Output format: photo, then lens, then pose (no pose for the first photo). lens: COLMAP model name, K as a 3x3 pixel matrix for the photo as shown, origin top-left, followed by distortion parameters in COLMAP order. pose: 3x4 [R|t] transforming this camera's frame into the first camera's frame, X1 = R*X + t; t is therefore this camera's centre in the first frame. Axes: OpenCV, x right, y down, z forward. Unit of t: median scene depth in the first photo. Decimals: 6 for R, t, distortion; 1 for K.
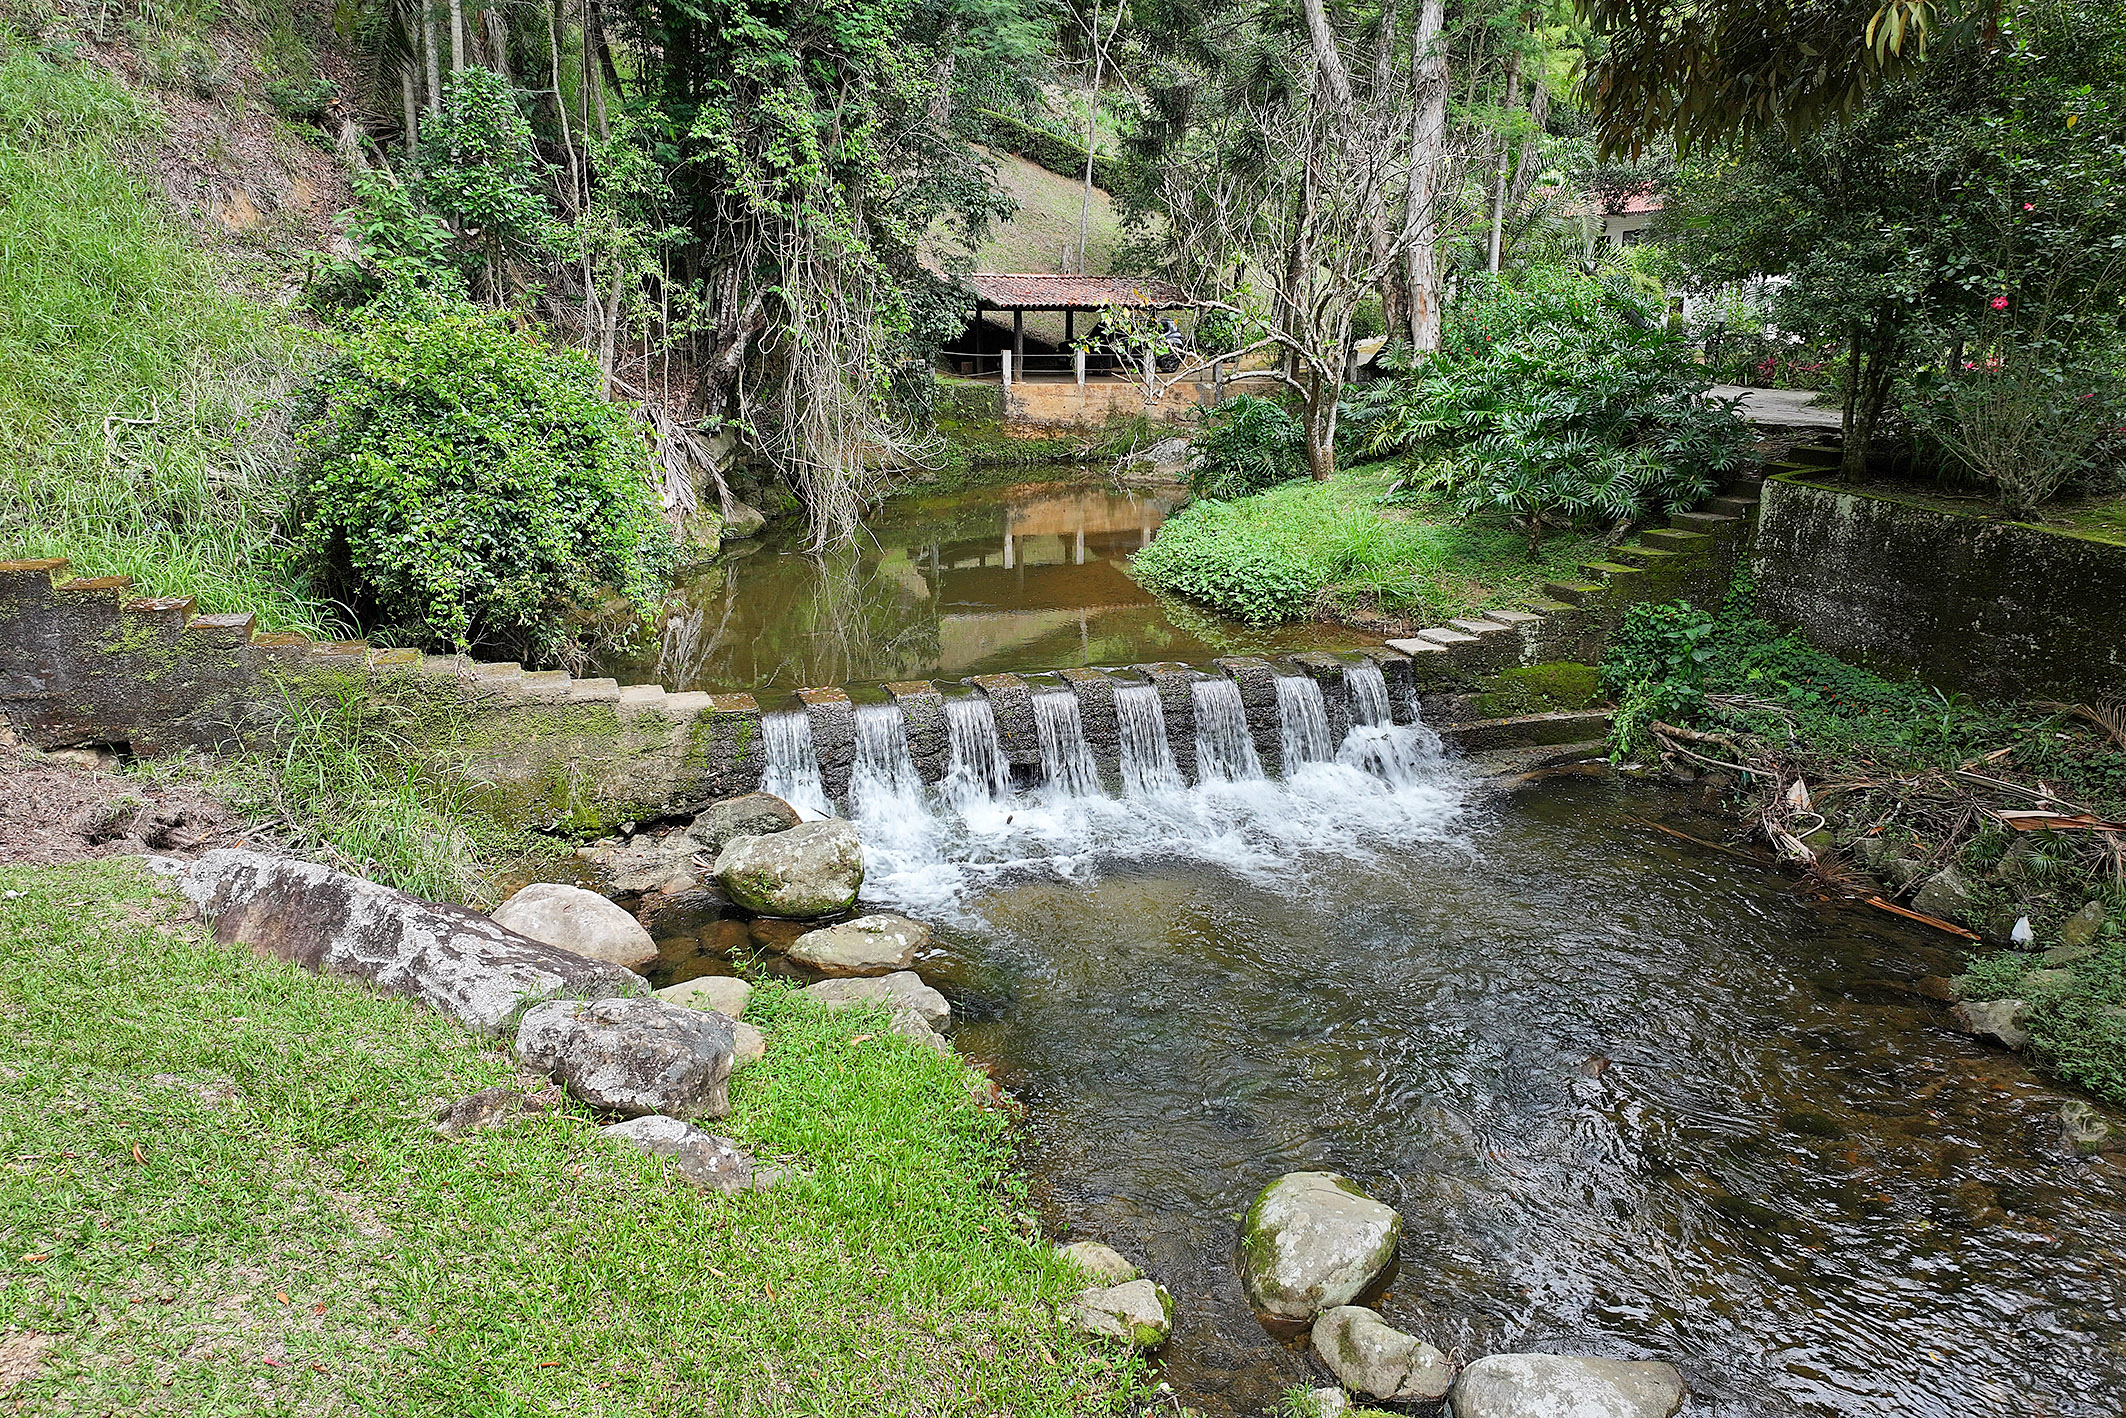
lens RADIAL K [[1472.0, 0, 1063.1], [0, 1472.0, 785.9], [0, 0, 1]] dist [0.010543, 0.008033]
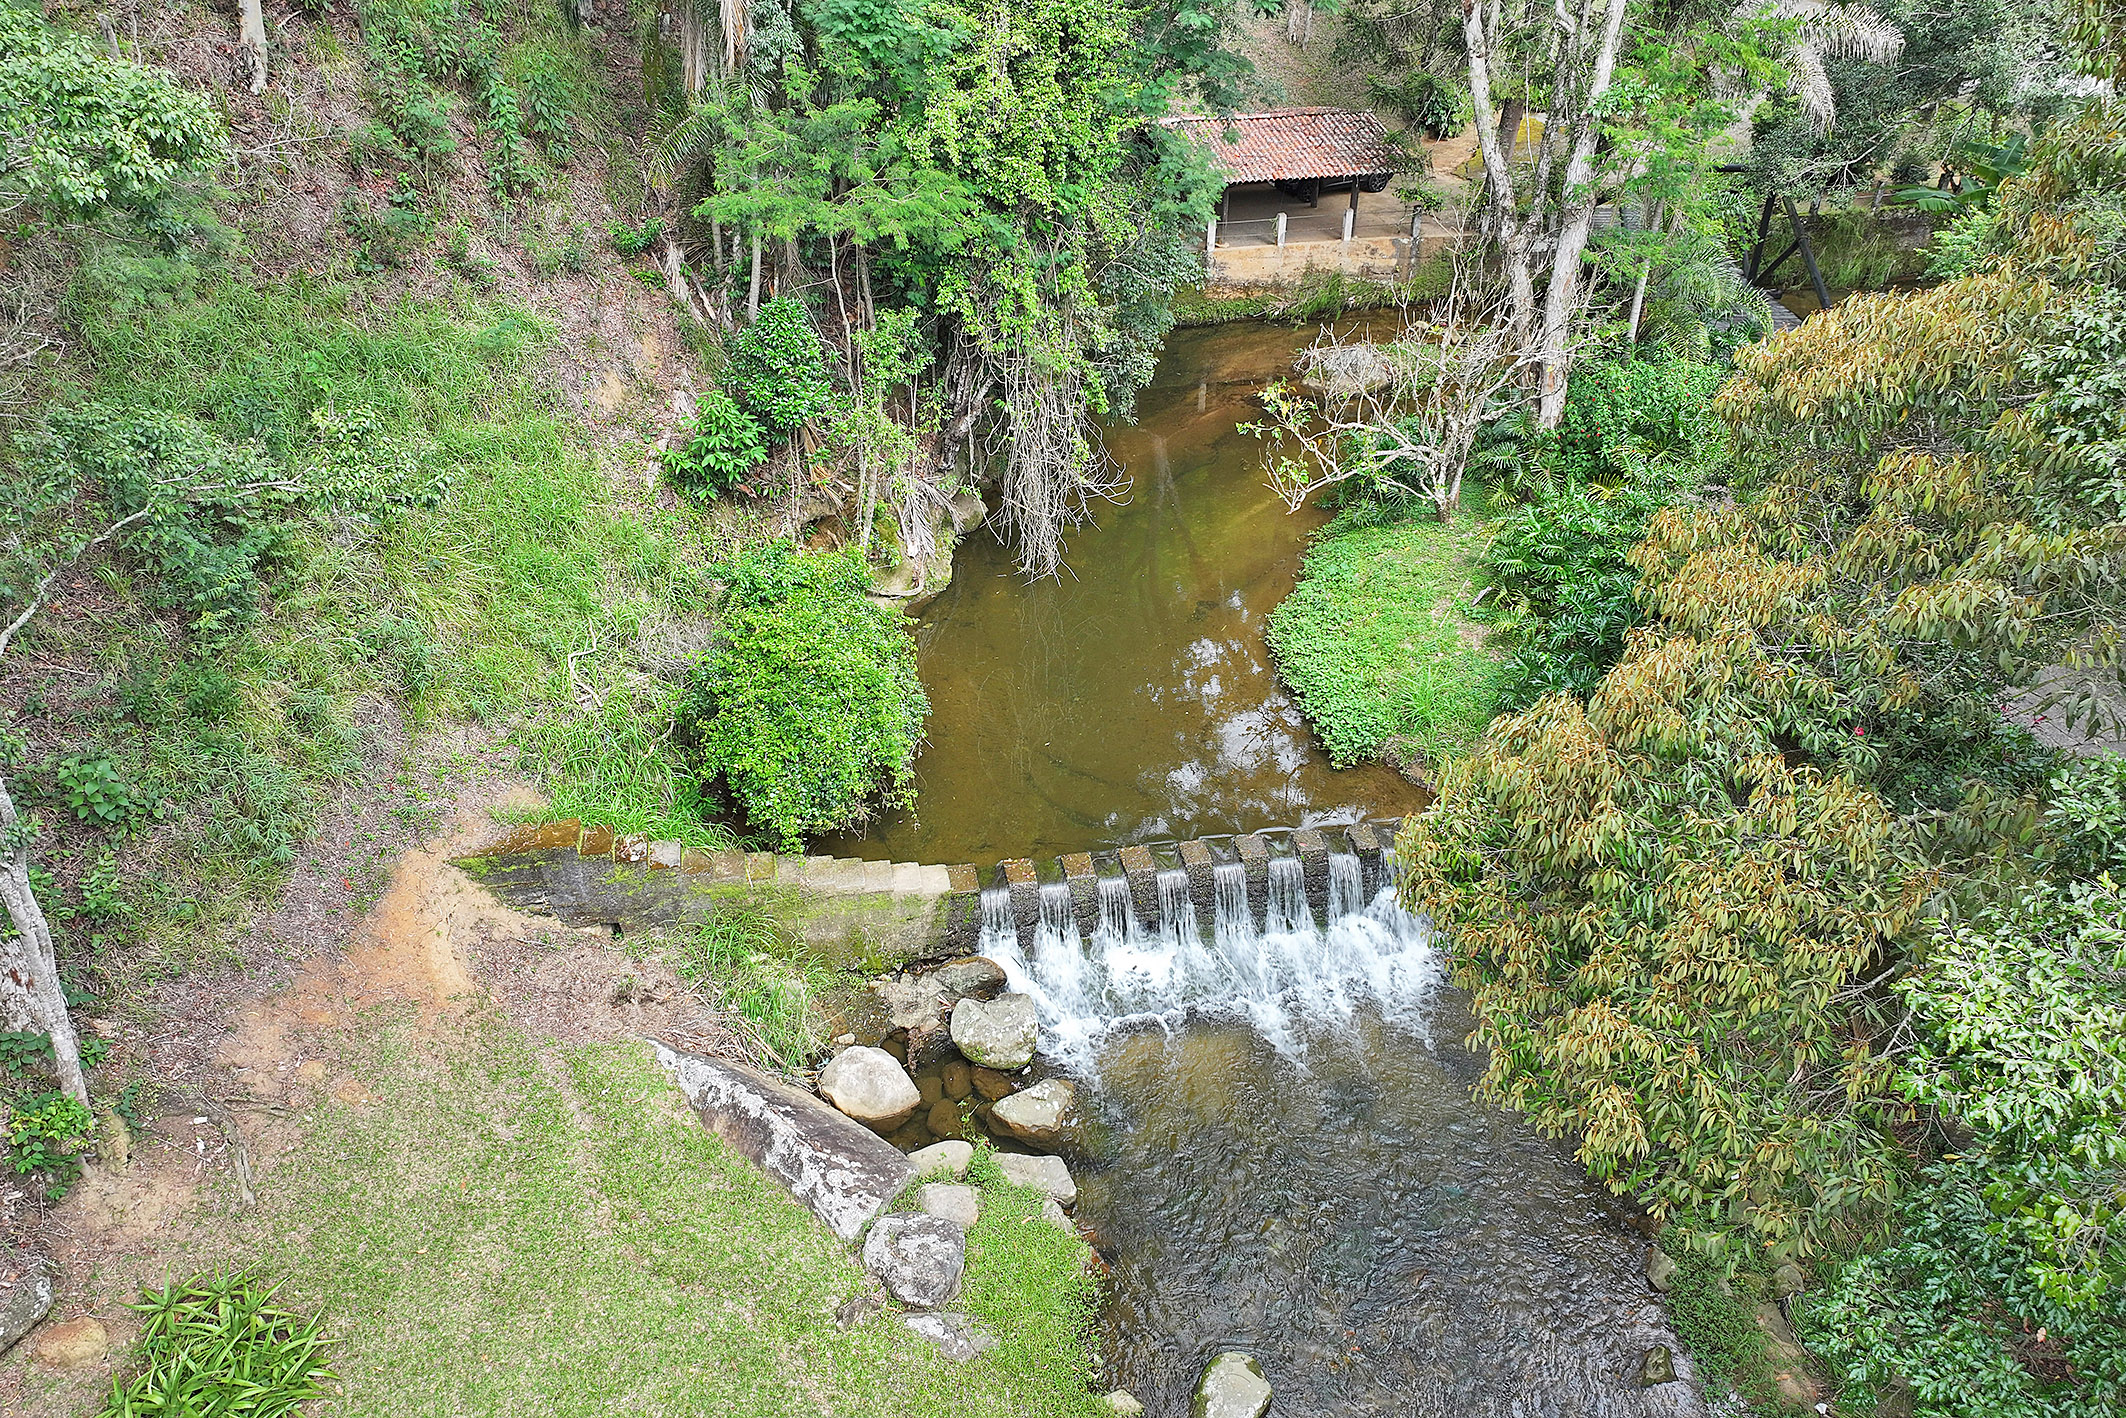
lens RADIAL K [[1472.0, 0, 1063.1], [0, 1472.0, 785.9], [0, 0, 1]] dist [0.010543, 0.008033]
pose [[0.988348, 0.084533, -0.126581, 0.069174], [-0.041134, 0.948999, 0.312584, -0.638198], [0.146549, -0.303735, 0.941418, -0.418524]]
